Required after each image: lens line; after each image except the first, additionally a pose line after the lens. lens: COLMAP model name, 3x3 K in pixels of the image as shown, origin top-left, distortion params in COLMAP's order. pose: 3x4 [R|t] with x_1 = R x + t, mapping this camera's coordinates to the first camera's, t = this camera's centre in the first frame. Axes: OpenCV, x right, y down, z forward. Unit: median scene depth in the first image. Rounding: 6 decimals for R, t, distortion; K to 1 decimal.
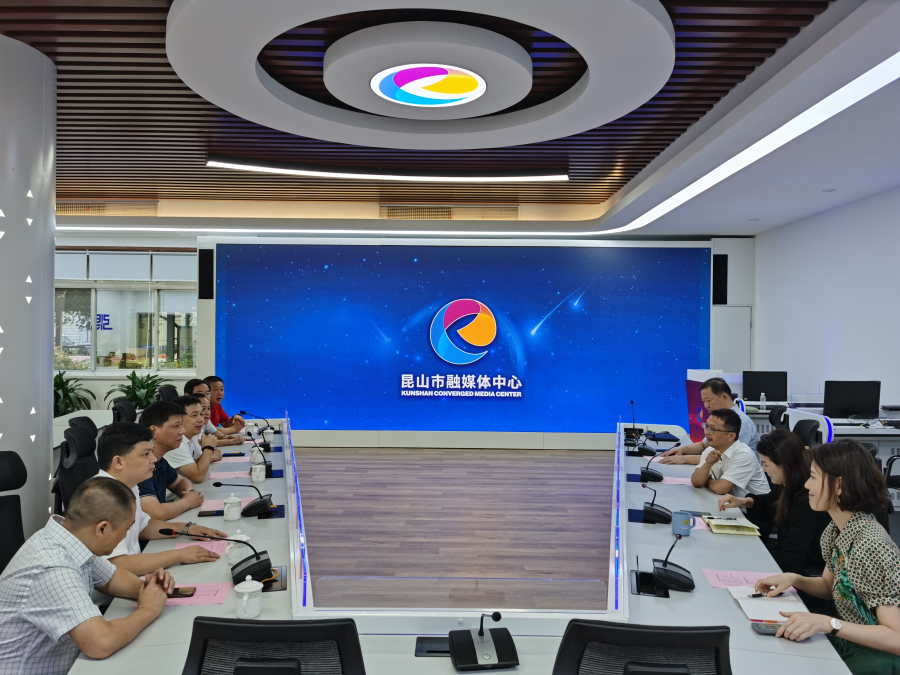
lens RADIAL K [[712.6, 0, 450.0], [0, 712.6, 337.5], [0, 0, 1]] dist [-0.001979, -0.000838]
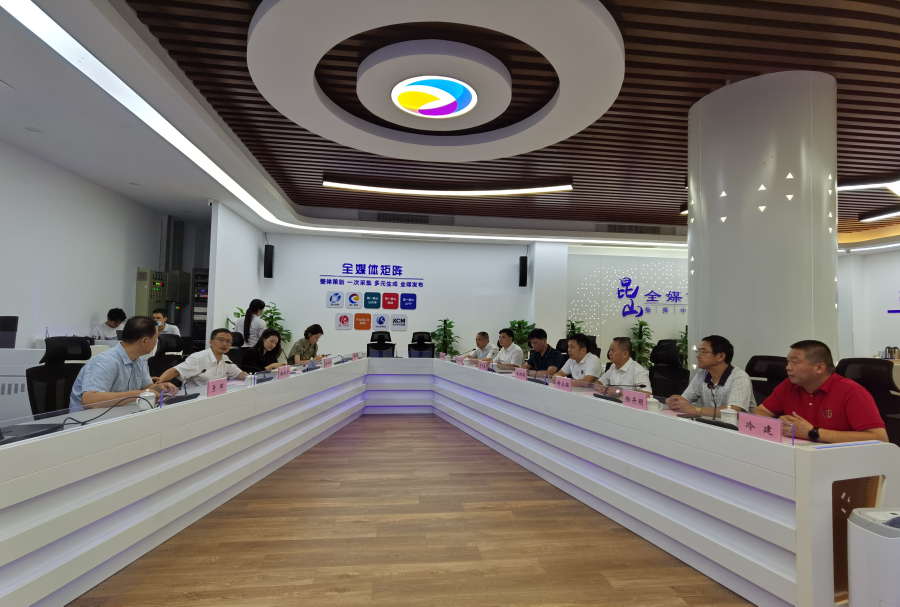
lens RADIAL K [[476.2, 0, 450.0], [0, 476.2, 303.5], [0, 0, 1]] dist [-0.000510, -0.000078]
pose [[-0.991922, -0.039113, -0.120670, 0.032587], [-0.034999, 0.998738, -0.036028, 0.056073], [0.121927, -0.031514, -0.992039, 1.713843]]
